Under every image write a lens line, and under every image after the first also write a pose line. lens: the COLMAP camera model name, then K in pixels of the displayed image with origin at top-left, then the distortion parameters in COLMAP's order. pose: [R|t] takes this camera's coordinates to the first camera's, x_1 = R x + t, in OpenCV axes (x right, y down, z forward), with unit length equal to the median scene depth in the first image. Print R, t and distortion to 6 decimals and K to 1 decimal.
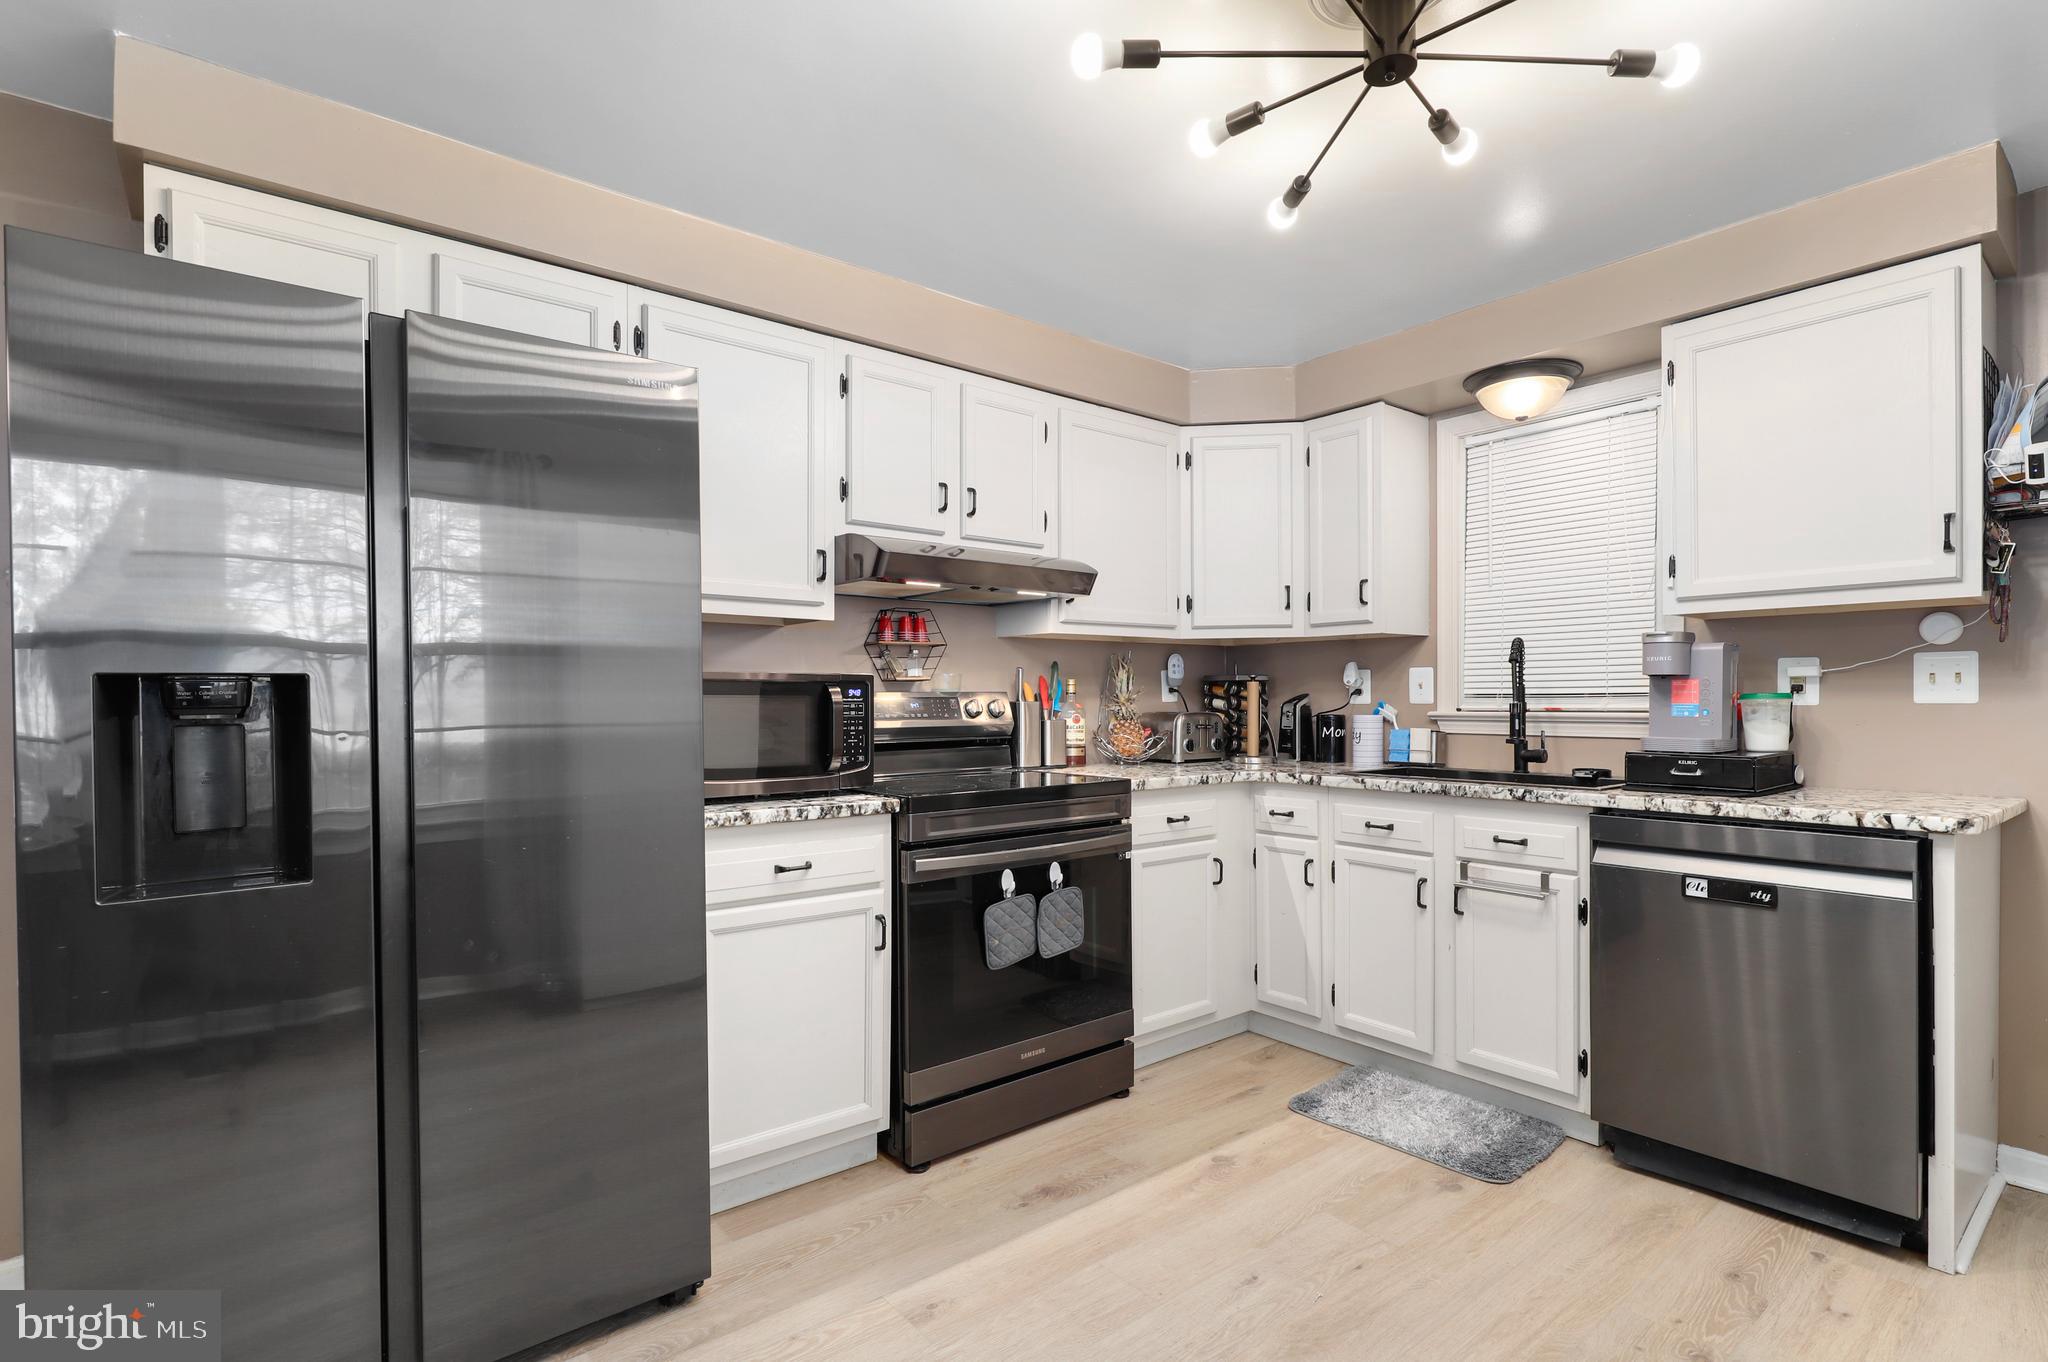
lens RADIAL K [[971.6, 0, 1034.4], [0, 971.6, 700.4], [0, 0, 1]] dist [-0.000327, -0.000201]
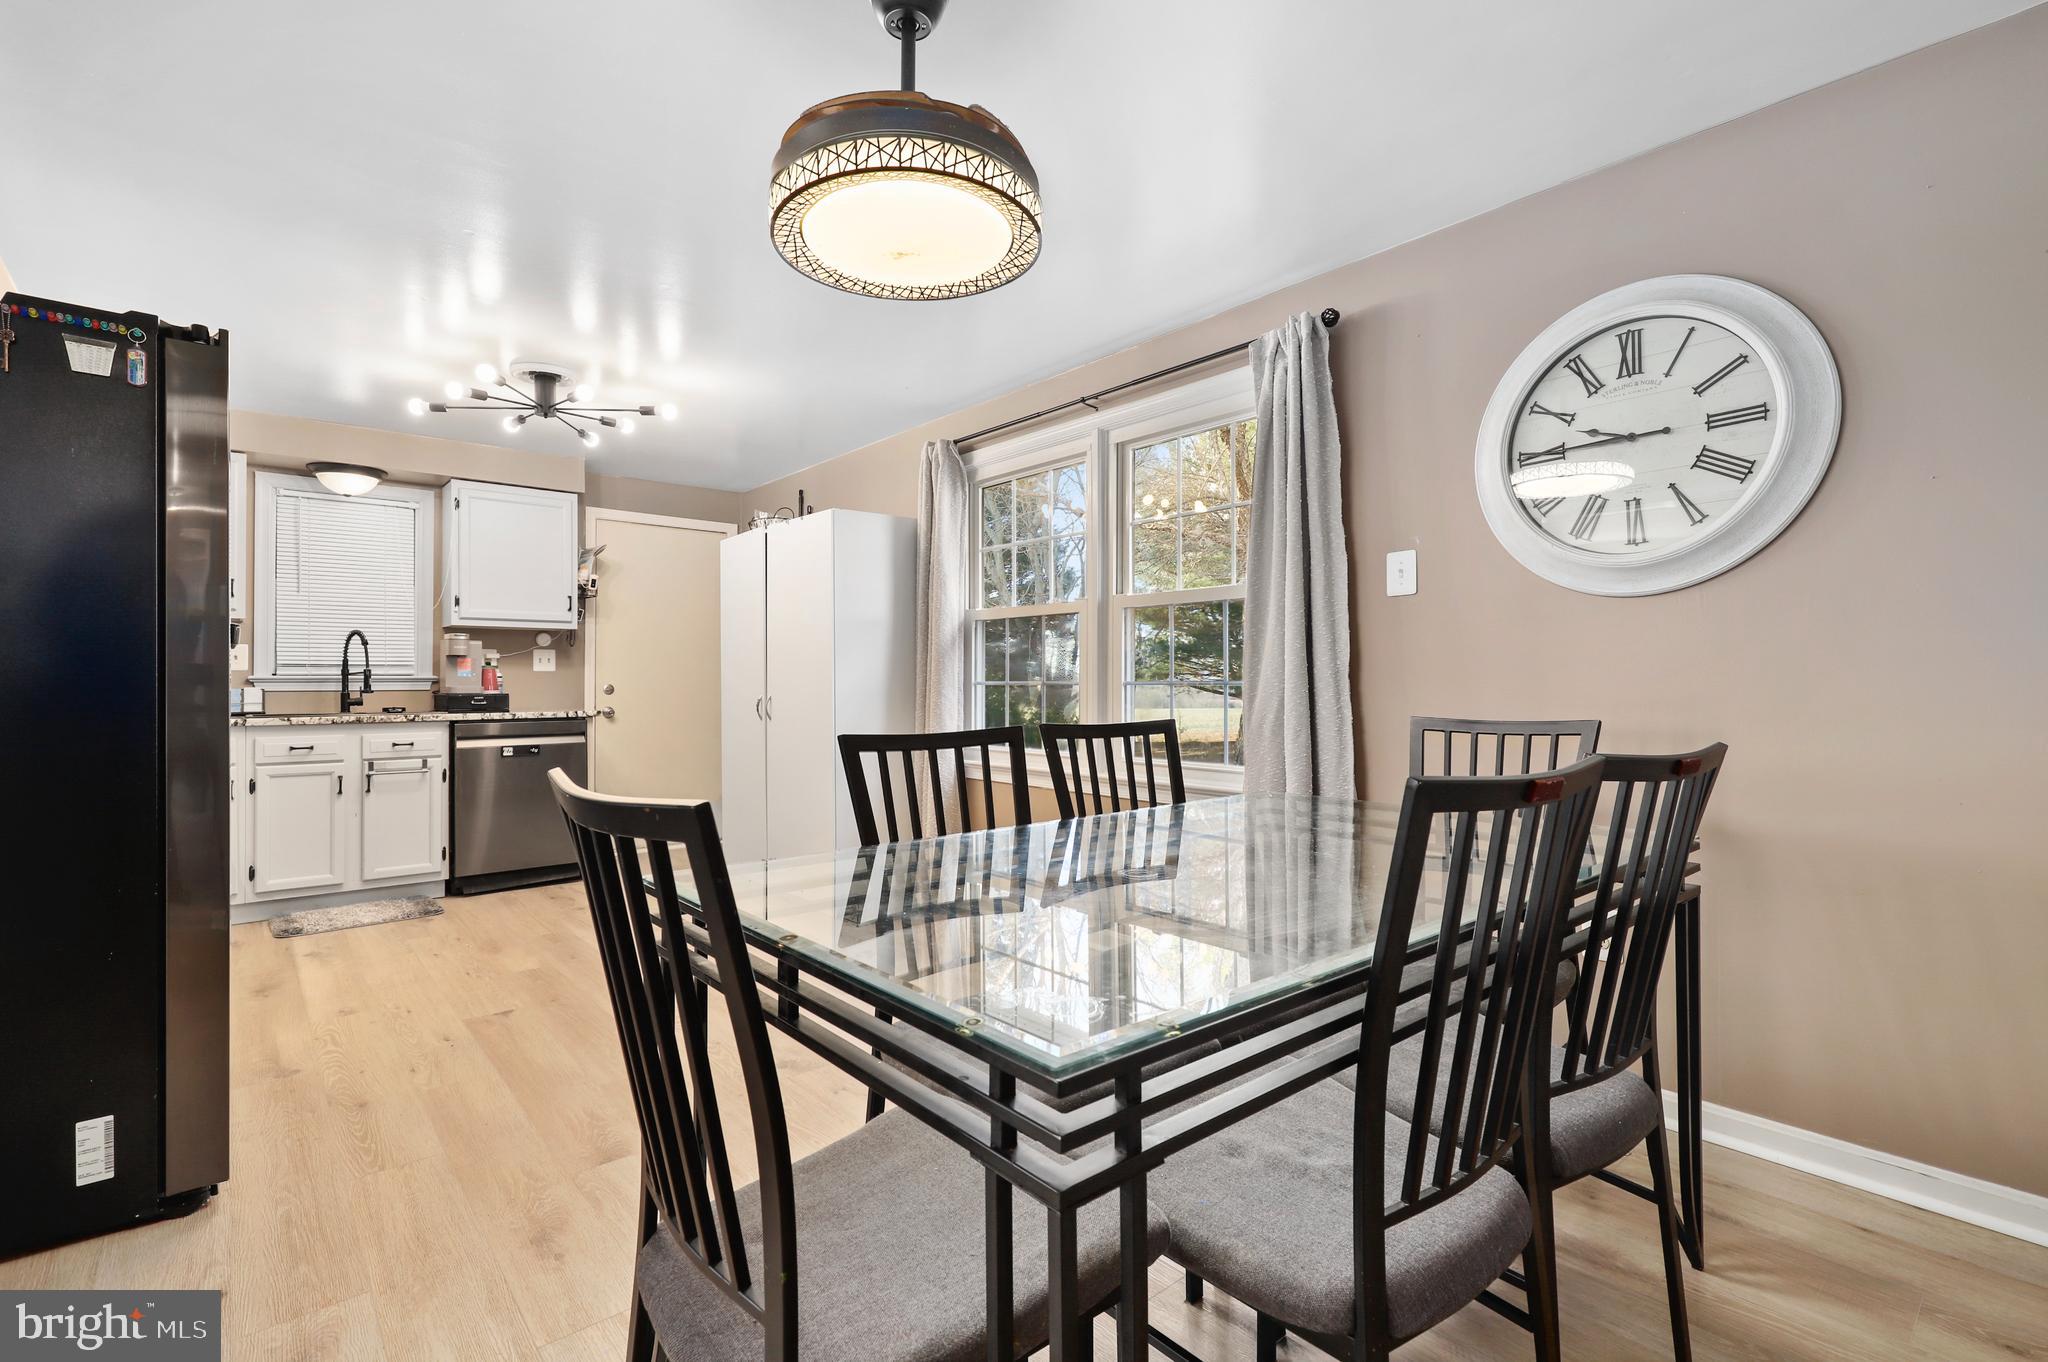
lens RADIAL K [[924.1, 0, 1023.5], [0, 924.1, 672.8], [0, 0, 1]] dist [0.000365, -0.000155]
pose [[-0.023322, 0.012927, 0.999644, -1.299708], [0.008227, 0.999885, -0.012738, 0.044260], [-0.999694, 0.007927, -0.023426, -0.119135]]
